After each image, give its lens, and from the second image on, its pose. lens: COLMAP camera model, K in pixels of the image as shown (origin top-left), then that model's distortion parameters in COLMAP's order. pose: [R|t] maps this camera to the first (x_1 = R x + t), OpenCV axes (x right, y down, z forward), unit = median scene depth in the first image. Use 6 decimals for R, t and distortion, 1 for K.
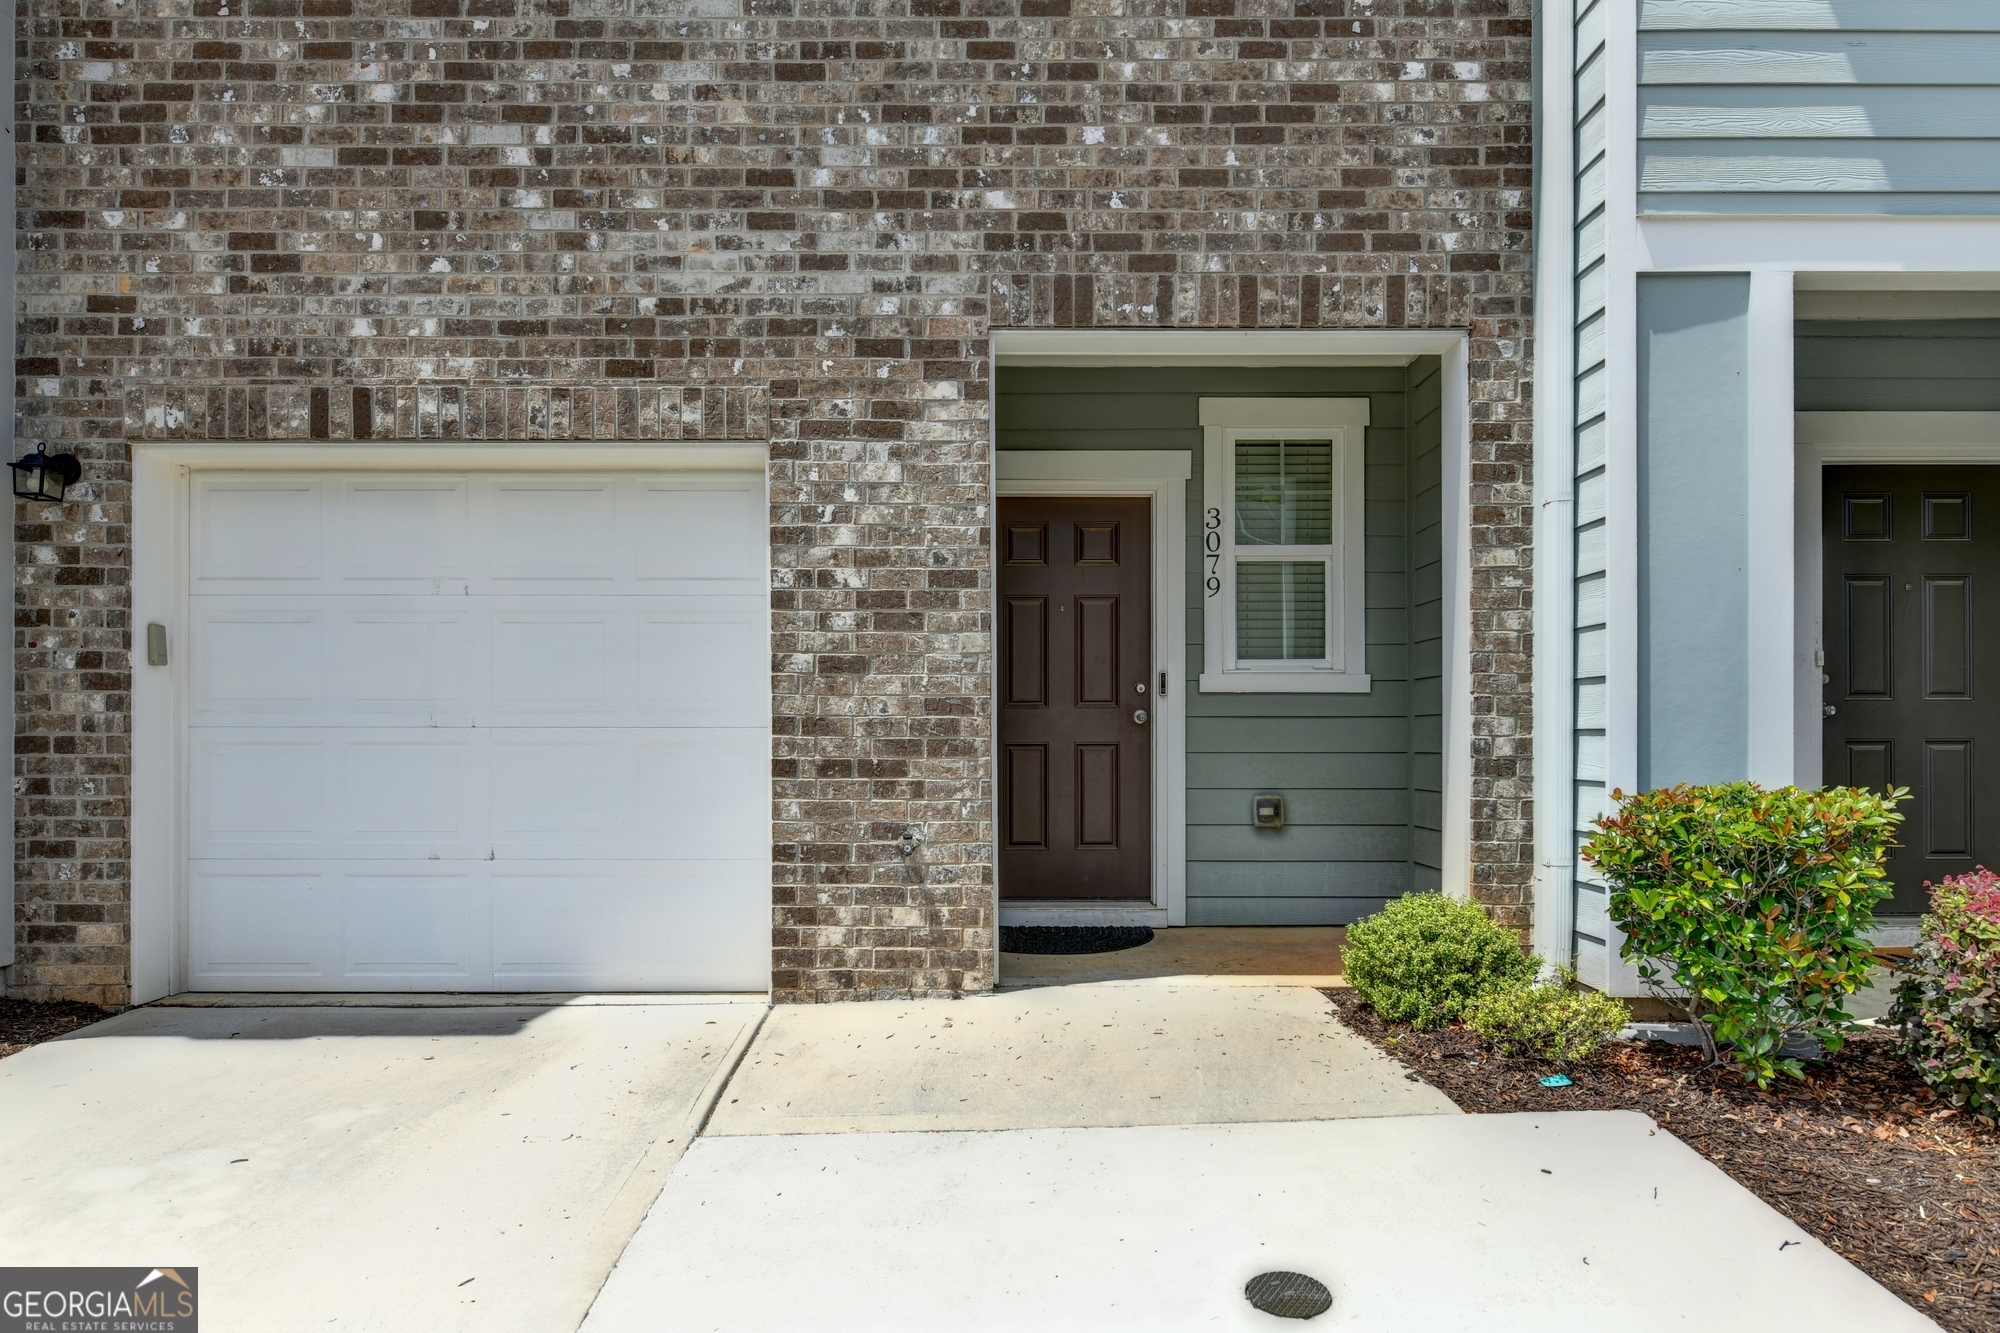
lens RADIAL K [[1161.9, 0, 995.9], [0, 1161.9, 669.6], [0, 0, 1]] dist [0.000049, -0.002386]
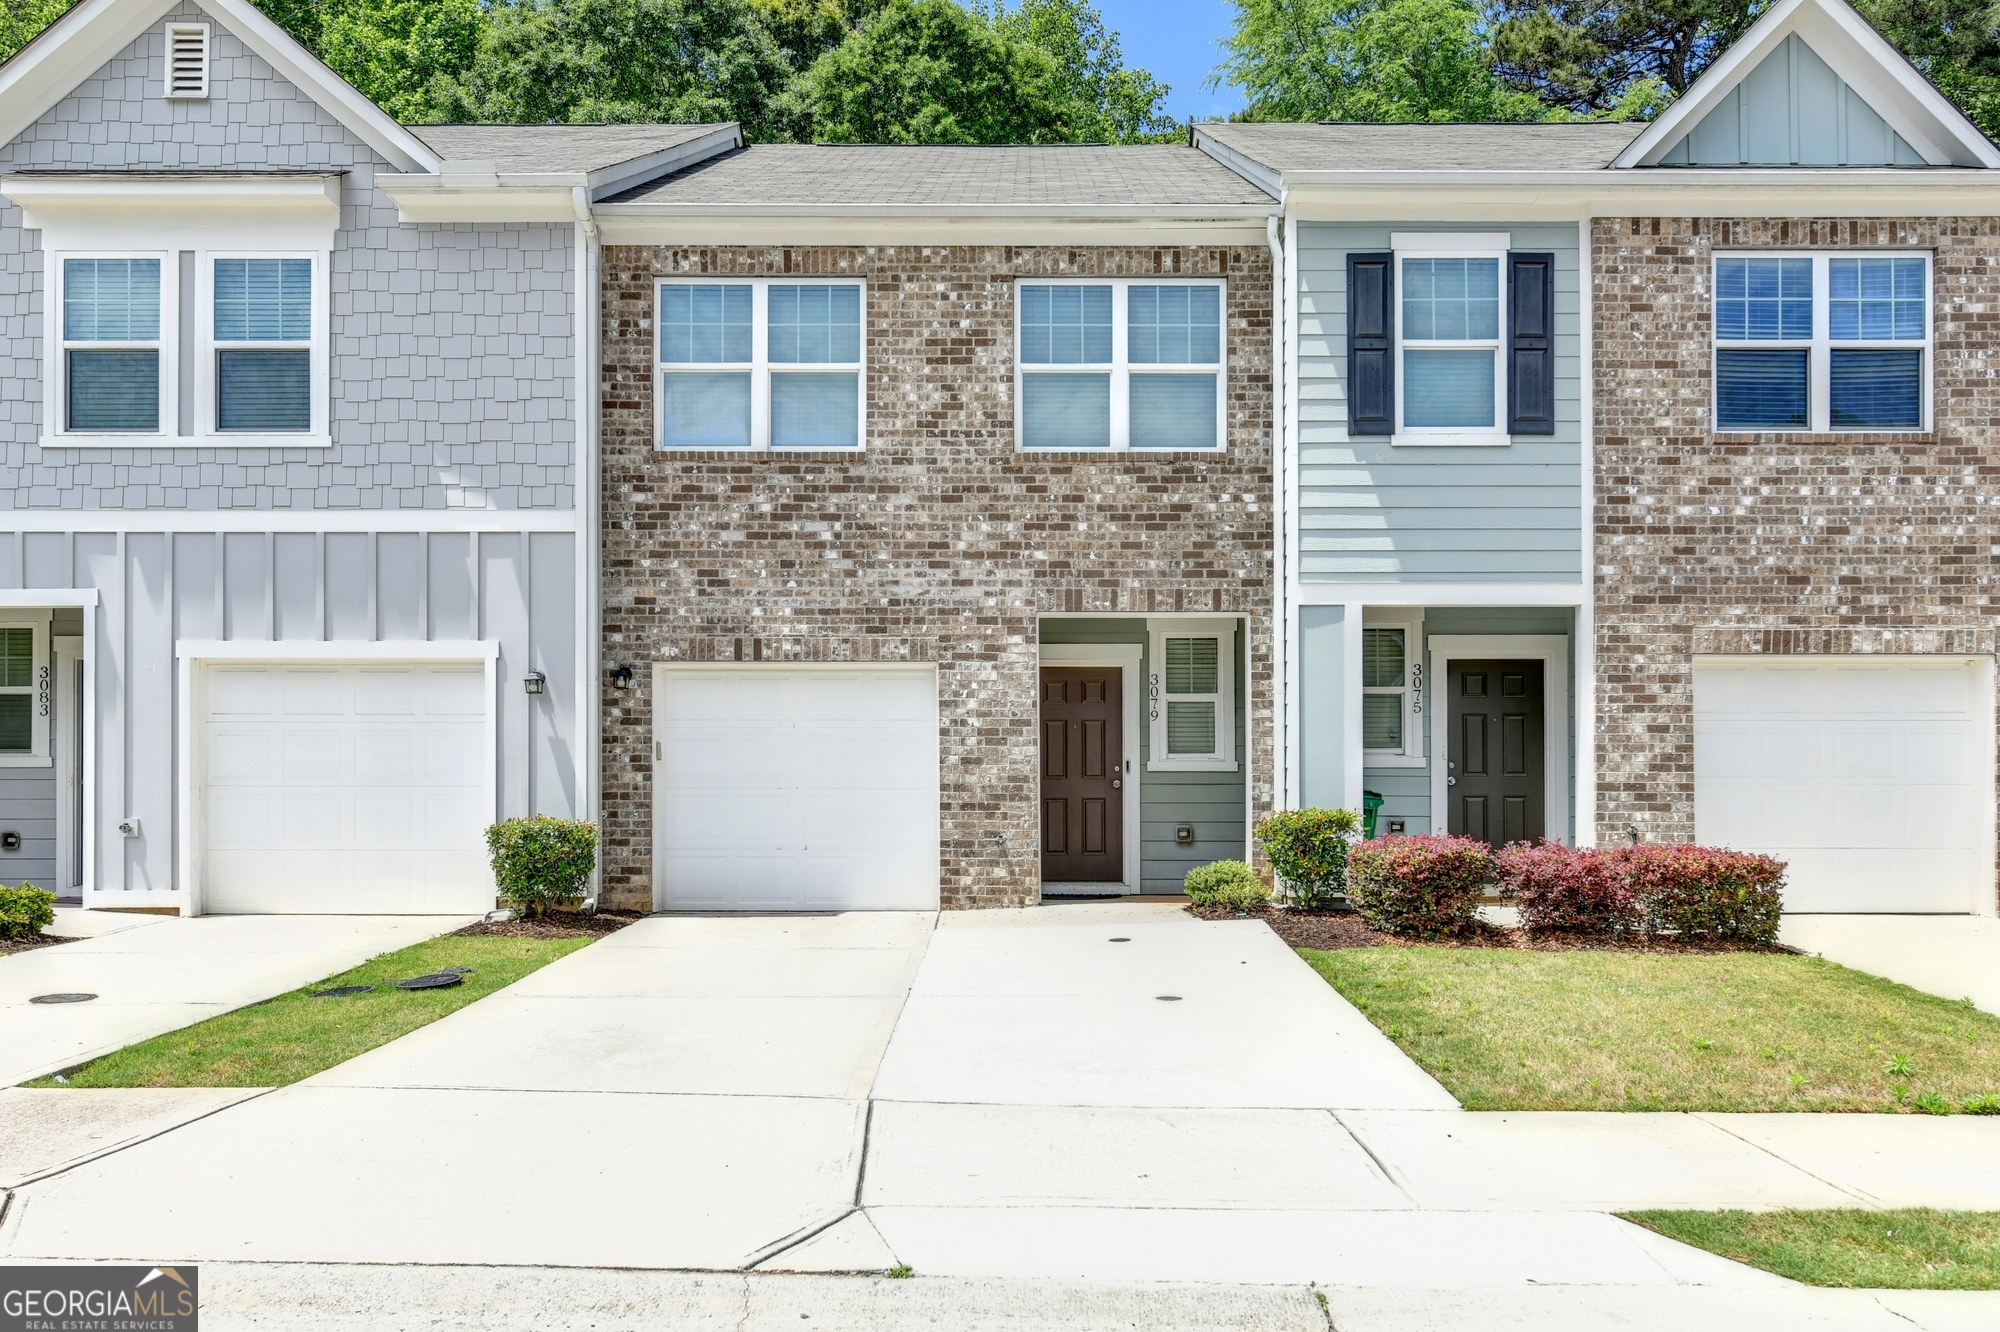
lens RADIAL K [[1378.6, 0, 1002.2], [0, 1378.6, 662.3], [0, 0, 1]] dist [0.007890, 0.007706]
pose [[0.999785, -0.002382, -0.020594, -0.016623], [0.003090, 0.999402, 0.034432, -0.287052], [0.020500, -0.034488, 0.999195, -1.664223]]
